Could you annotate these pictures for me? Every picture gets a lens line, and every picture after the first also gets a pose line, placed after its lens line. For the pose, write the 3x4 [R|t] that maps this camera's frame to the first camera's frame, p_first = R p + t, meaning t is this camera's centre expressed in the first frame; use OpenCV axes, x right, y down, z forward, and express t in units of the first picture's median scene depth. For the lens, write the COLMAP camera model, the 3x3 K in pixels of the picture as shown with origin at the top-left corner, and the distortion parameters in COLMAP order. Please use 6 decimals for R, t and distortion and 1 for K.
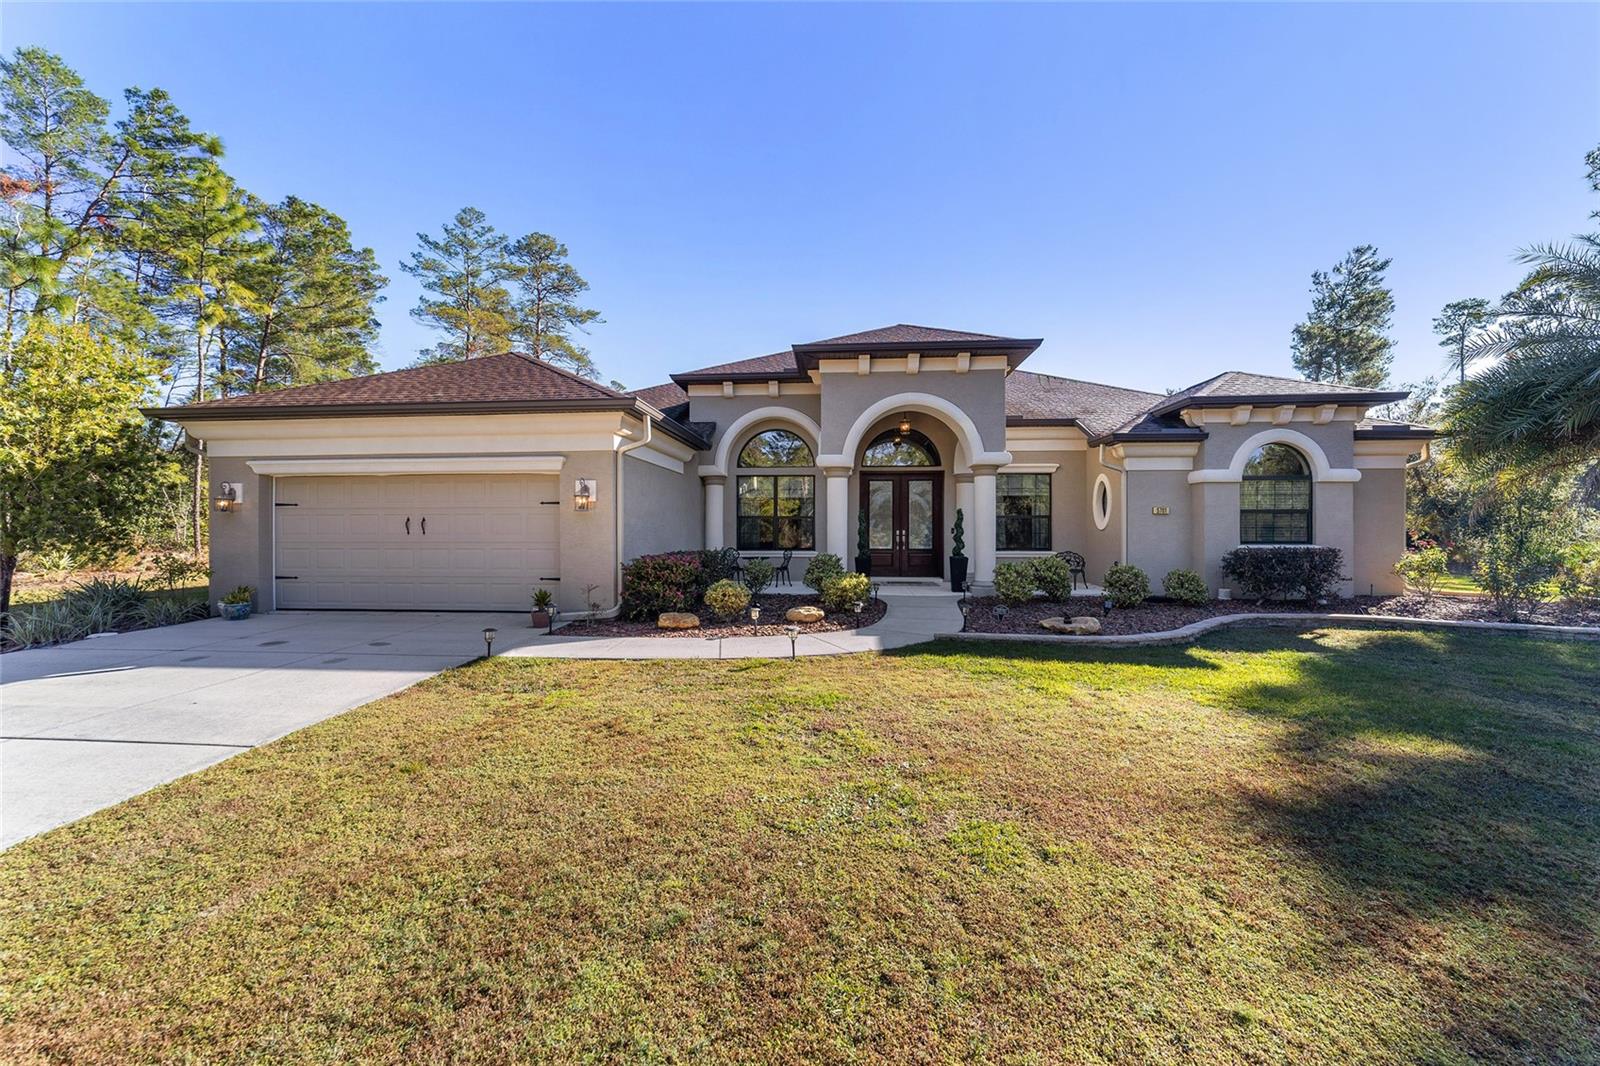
lens RADIAL K [[605.9, 0, 800.0], [0, 605.9, 533.0], [0, 0, 1]] dist [-0.025765, 0.008876]
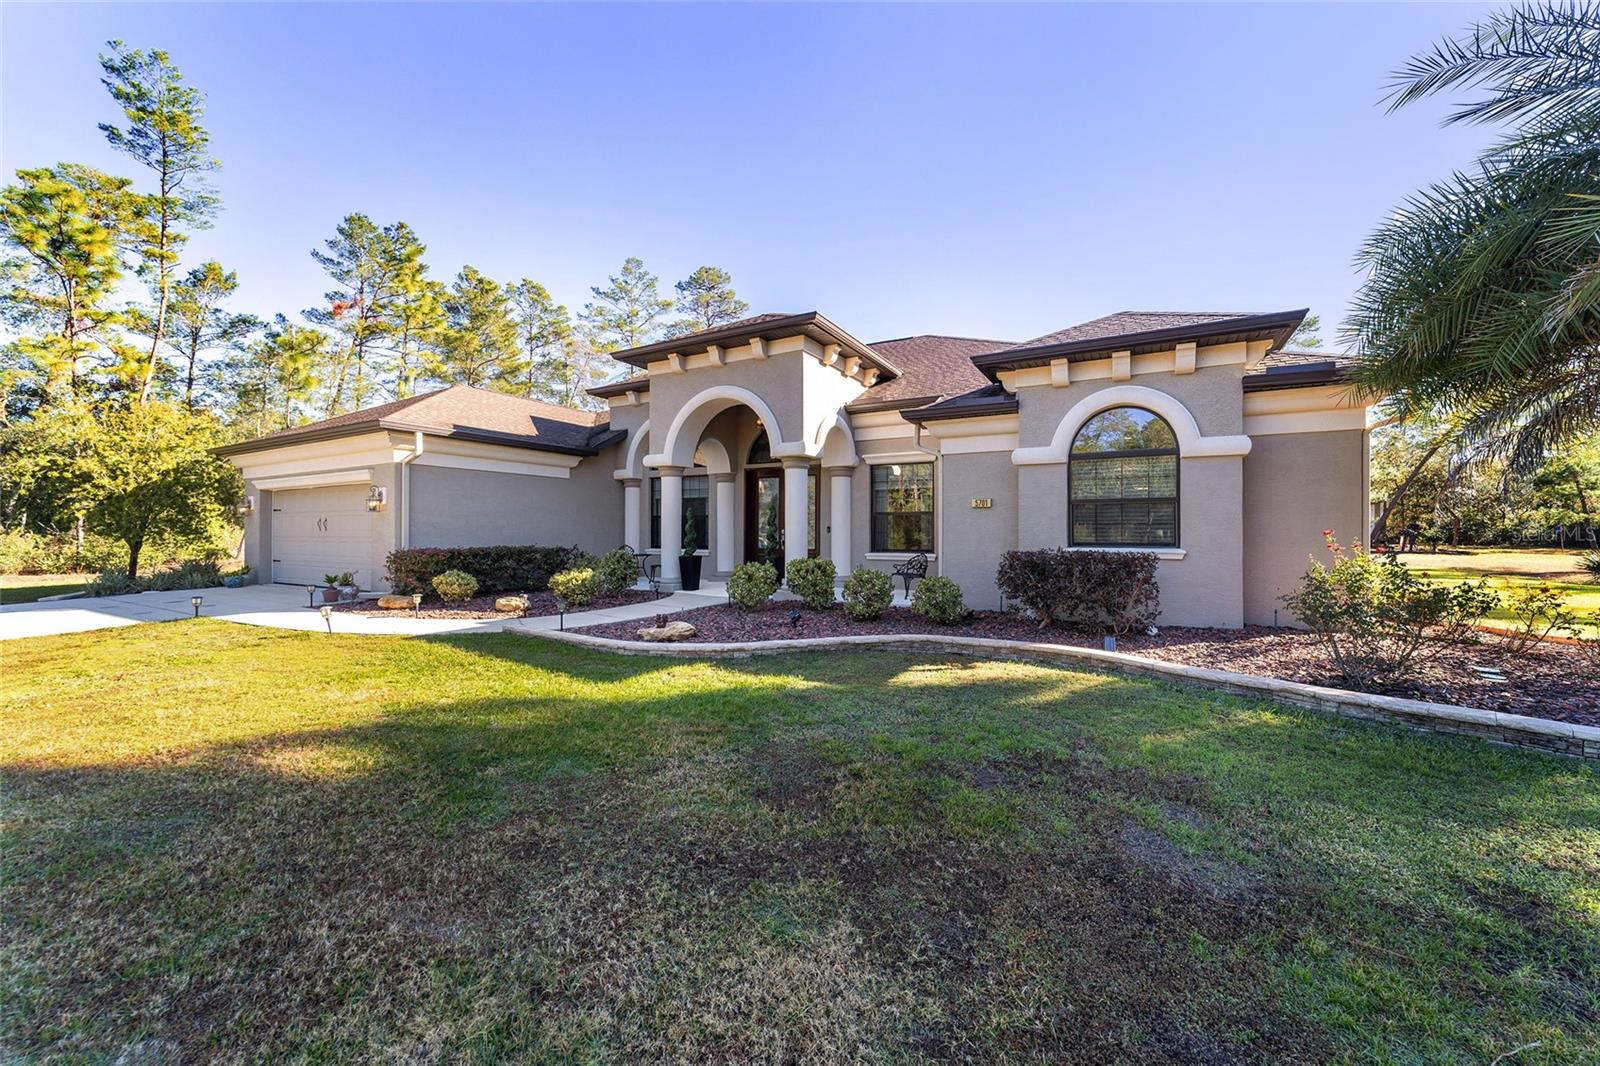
lens RADIAL K [[605.9, 0, 800.0], [0, 605.9, 533.0], [0, 0, 1]] dist [-0.025765, 0.008876]
pose [[0.906612, 0.002955, -0.421956, 0.675082], [-0.004105, 0.999990, -0.001815, 0.004514], [0.421946, 0.003378, 0.906615, 0.164361]]
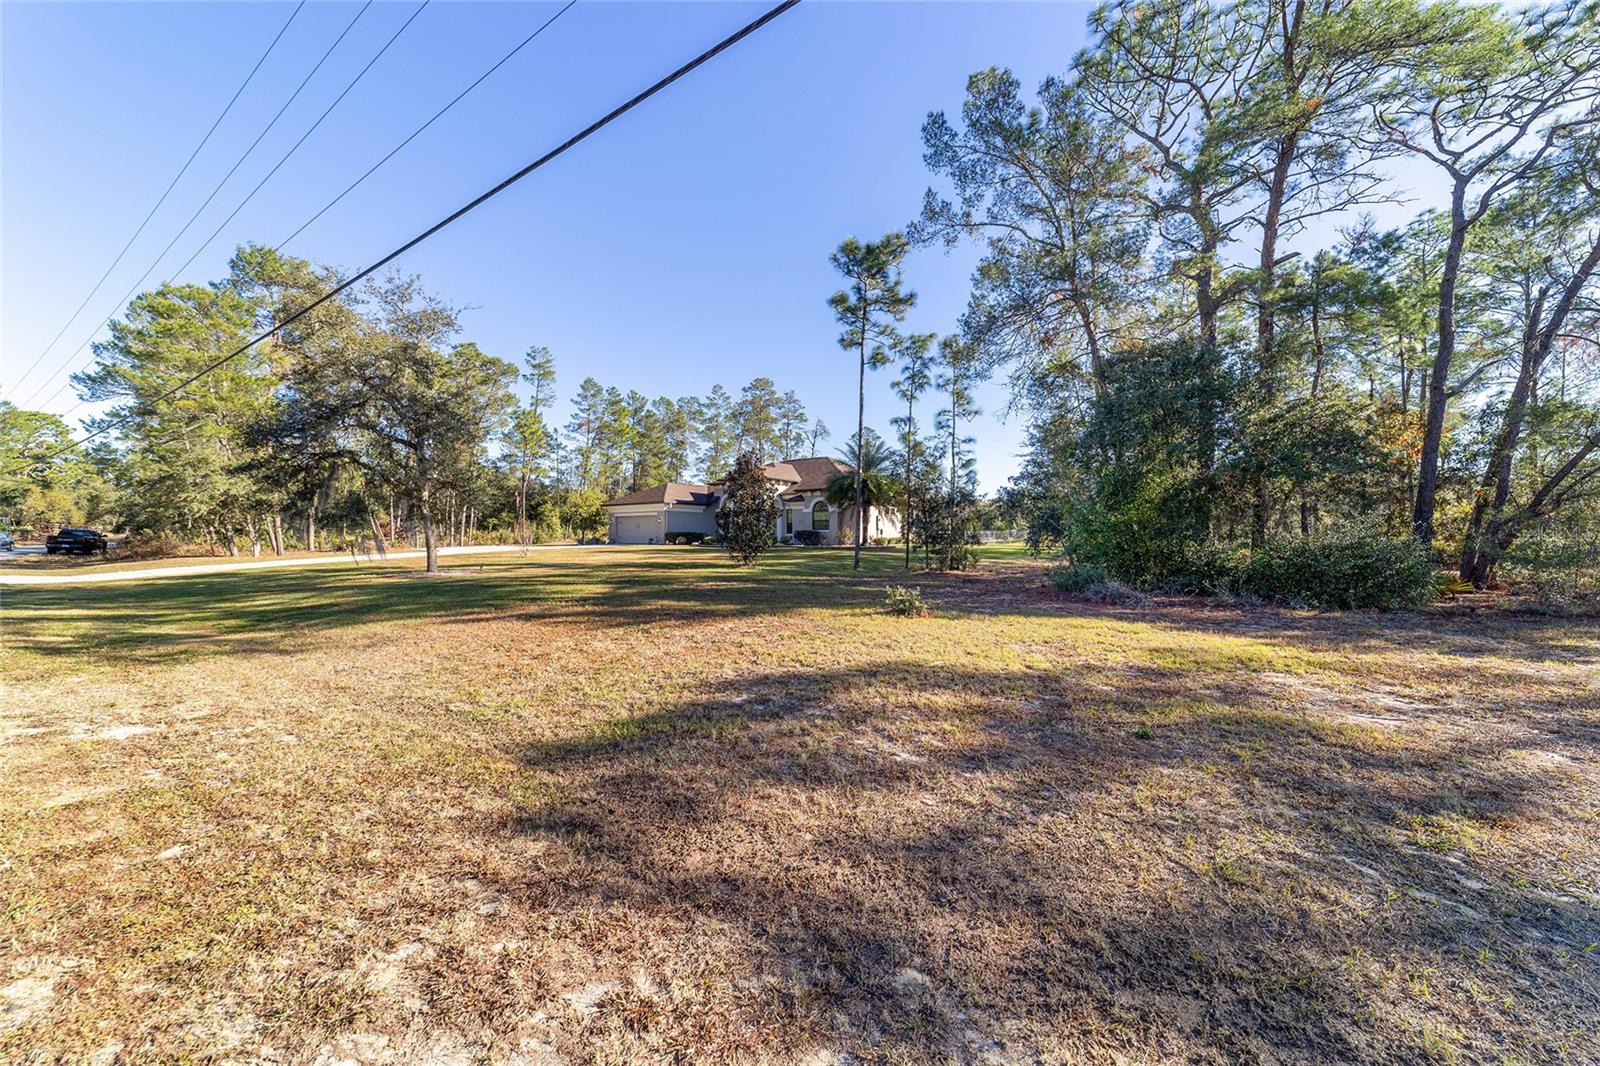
lens RADIAL K [[605.9, 0, 800.0], [0, 605.9, 533.0], [0, 0, 1]] dist [-0.025765, 0.008876]
pose [[0.847853, -0.001327, -0.530230, 2.306810], [-0.009189, 0.999810, -0.017195, 0.087697], [0.530152, 0.019451, 0.847679, -1.848741]]
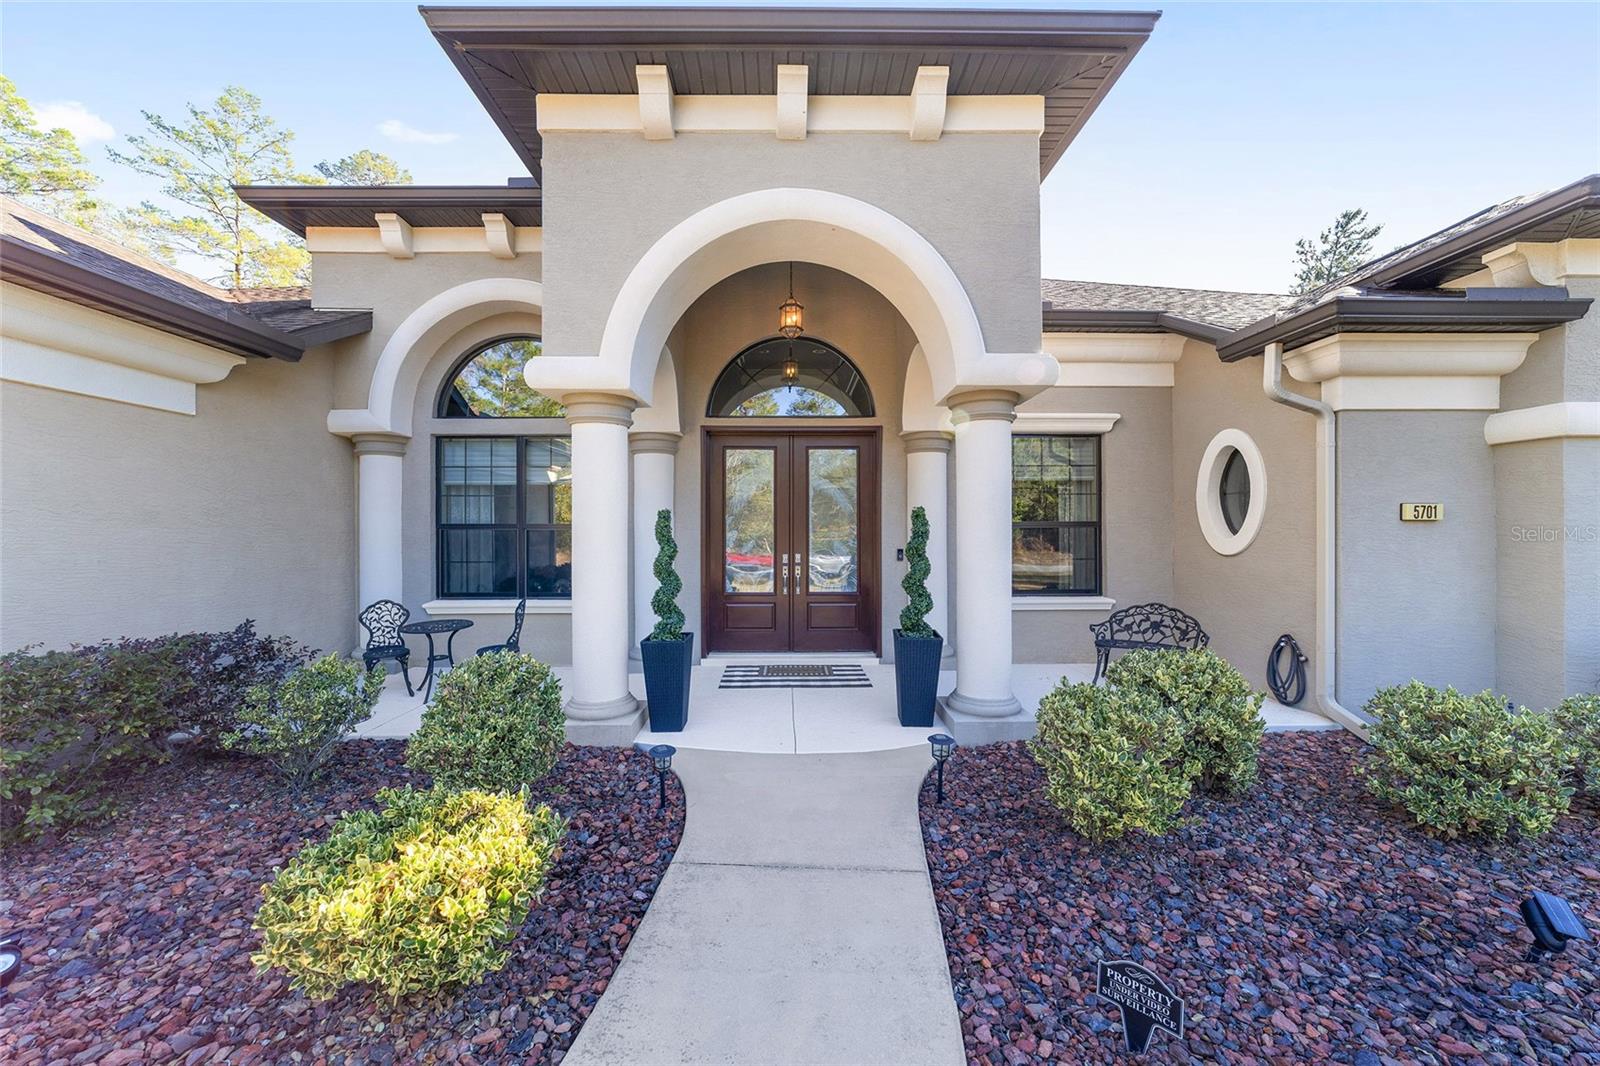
lens RADIAL K [[605.9, 0, 800.0], [0, 605.9, 533.0], [0, 0, 1]] dist [-0.025765, 0.008876]
pose [[0.996022, -0.003767, 0.089031, 0.149020], [0.003503, 0.999989, 0.003118, -0.024639], [-0.089041, -0.002794, 0.996024, 0.603375]]
